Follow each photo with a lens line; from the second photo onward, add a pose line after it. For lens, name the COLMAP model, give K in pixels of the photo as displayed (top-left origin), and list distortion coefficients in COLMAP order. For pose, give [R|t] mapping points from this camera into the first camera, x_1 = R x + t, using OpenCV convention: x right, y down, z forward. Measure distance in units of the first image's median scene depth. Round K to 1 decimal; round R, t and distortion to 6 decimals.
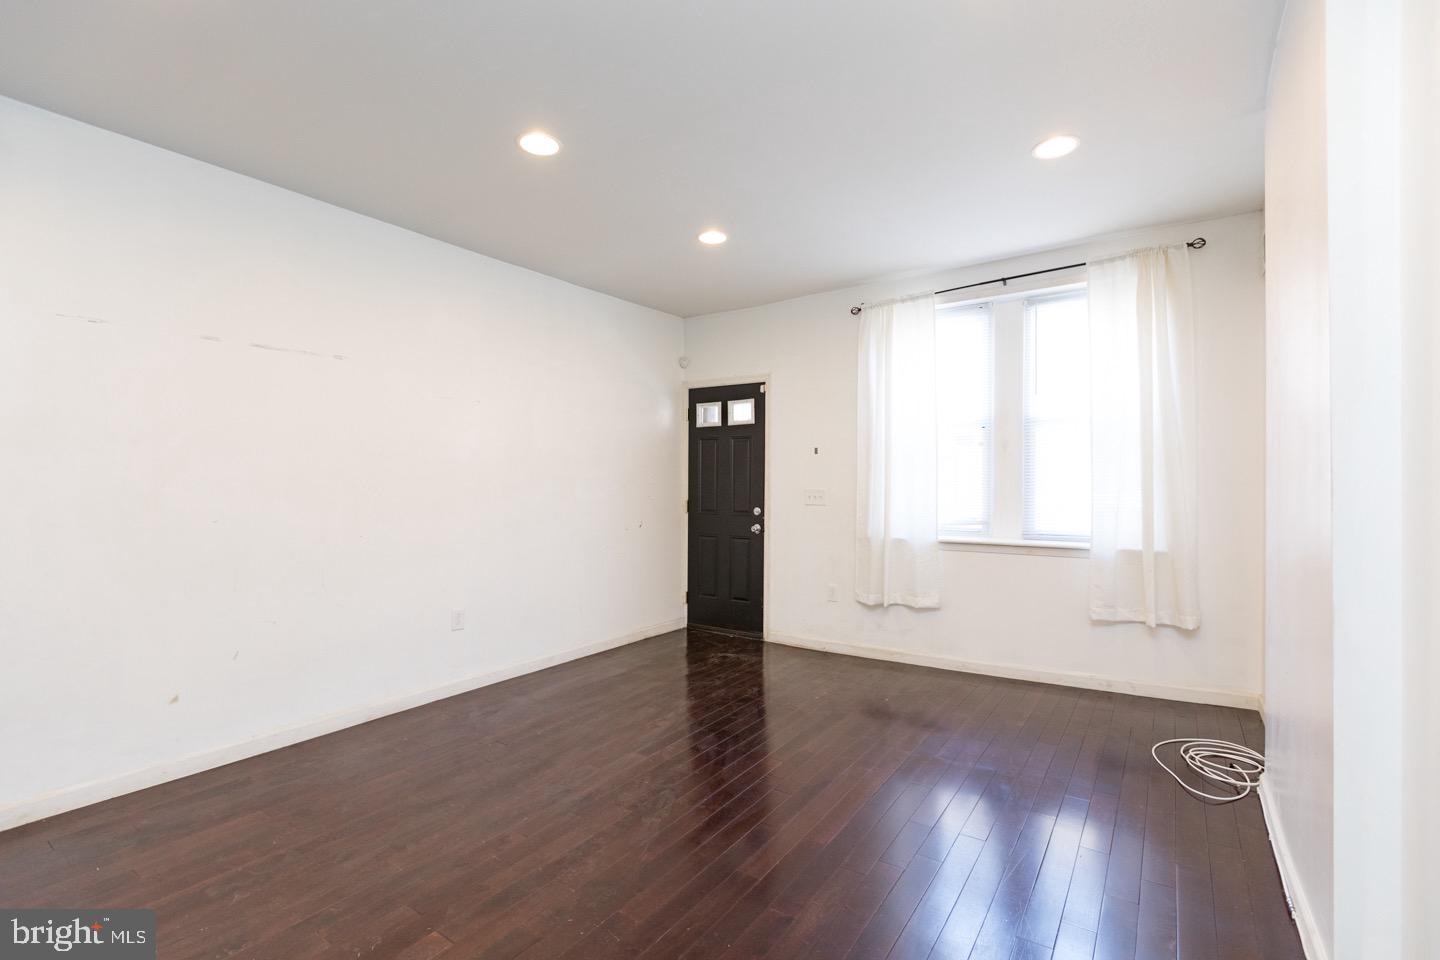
lens RADIAL K [[643.1, 0, 728.2], [0, 643.1, 484.4], [0, 0, 1]] dist [0.001205, 0.000111]
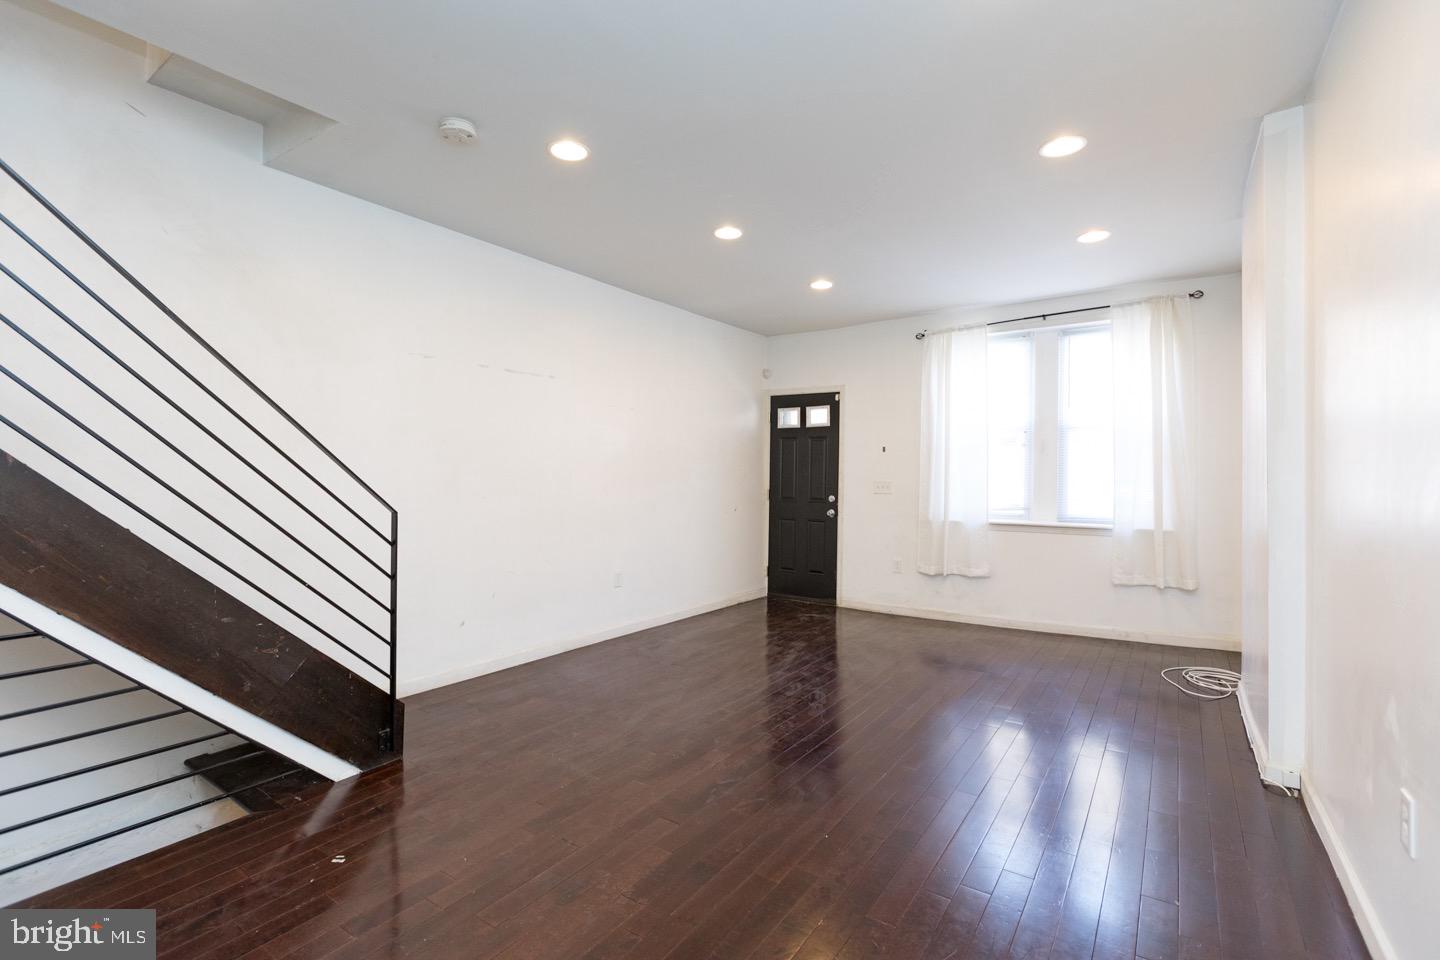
lens RADIAL K [[653.5, 0, 719.7], [0, 653.5, 472.5], [0, 0, 1]] dist [0.003425, -0.005190]
pose [[0.999899, 0.008631, -0.011252, -0.180643], [-0.008717, 0.999933, -0.007660, 0.004650], [0.011185, 0.007757, 0.999907, -0.272608]]
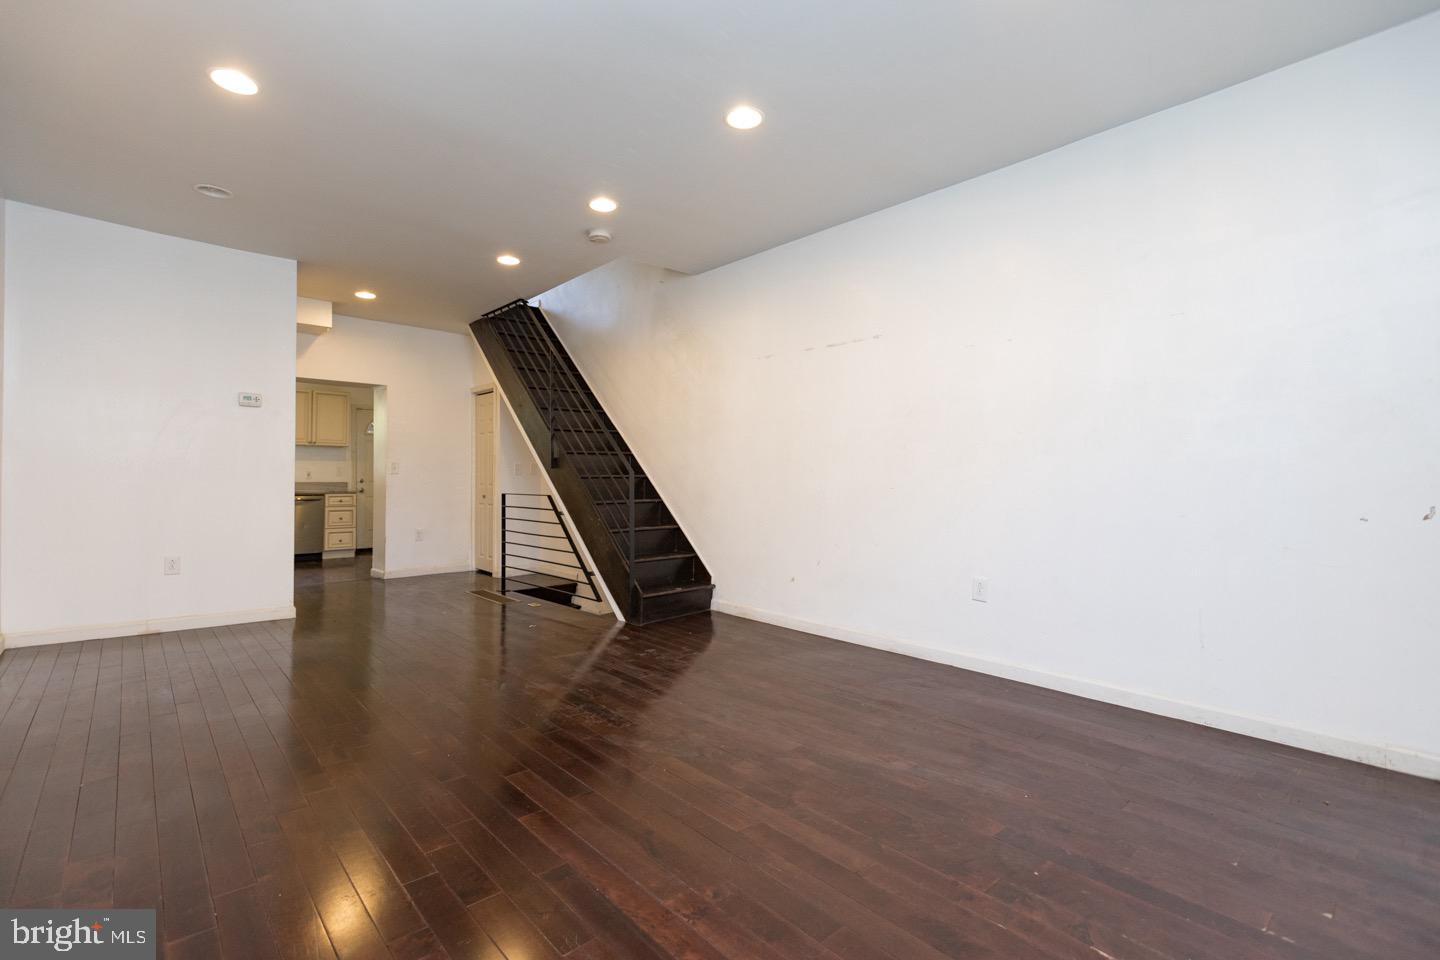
lens RADIAL K [[653.5, 0, 719.7], [0, 653.5, 472.5], [0, 0, 1]] dist [0.003425, -0.005190]
pose [[-0.225634, -0.007761, -0.974181, 0.491753], [-0.012817, 0.999905, -0.004997, 0.048515], [0.974128, 0.011359, -0.225712, 0.751603]]
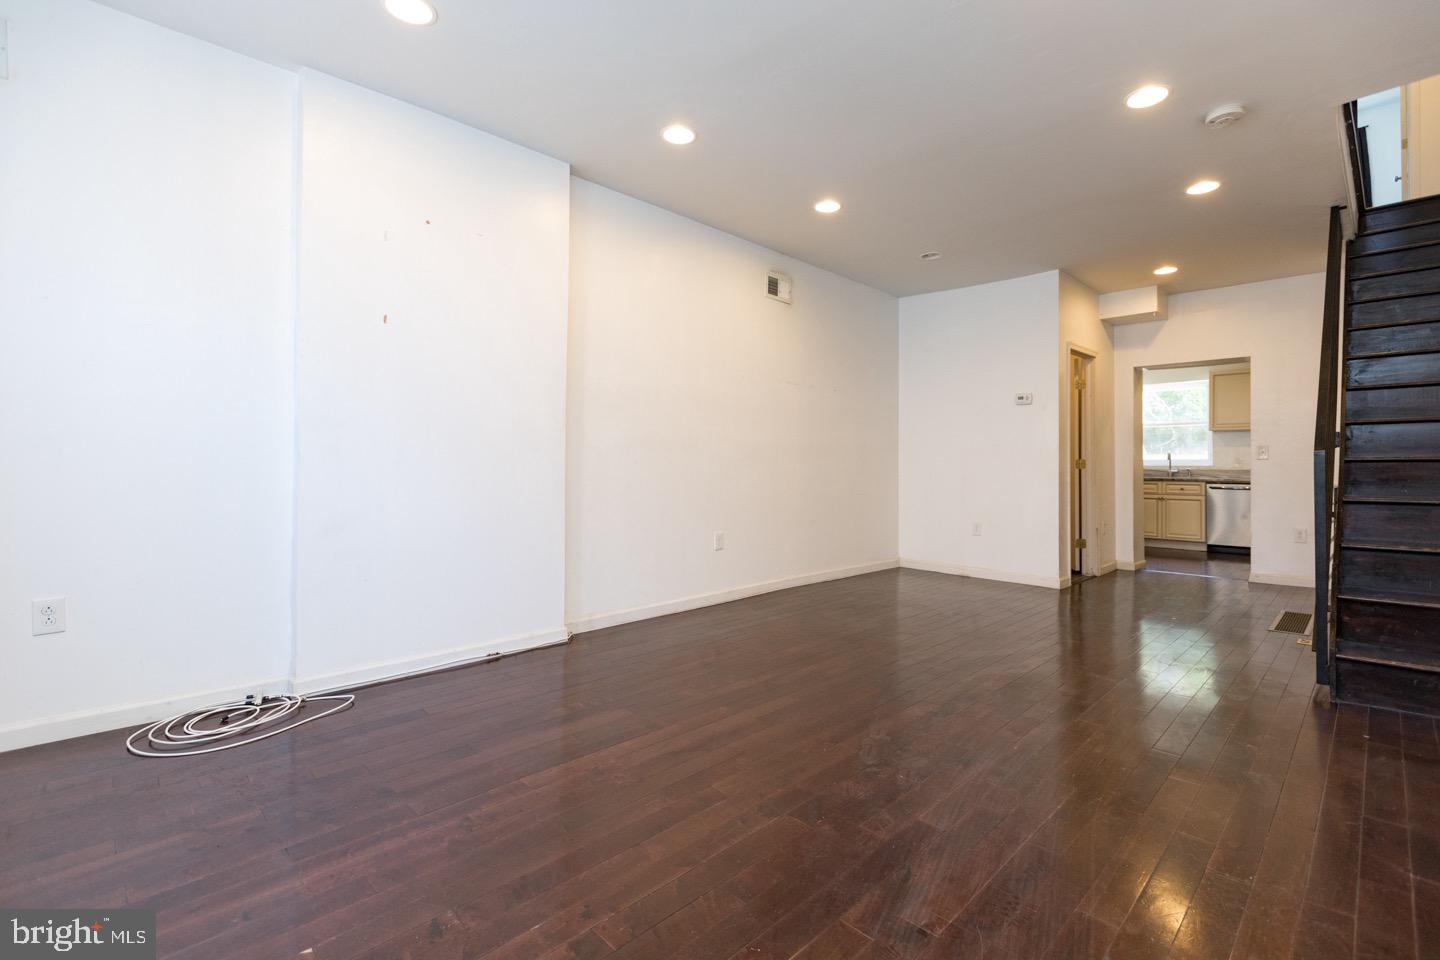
lens RADIAL K [[646.7, 0, 727.3], [0, 646.7, 458.9], [0, 0, 1]] dist [0.002242, 0.000341]
pose [[-0.982558, 0.003876, 0.185918, -0.044361], [0.003705, 0.999992, -0.001270, 0.051317], [-0.185922, -0.000559, -0.982564, 1.127082]]
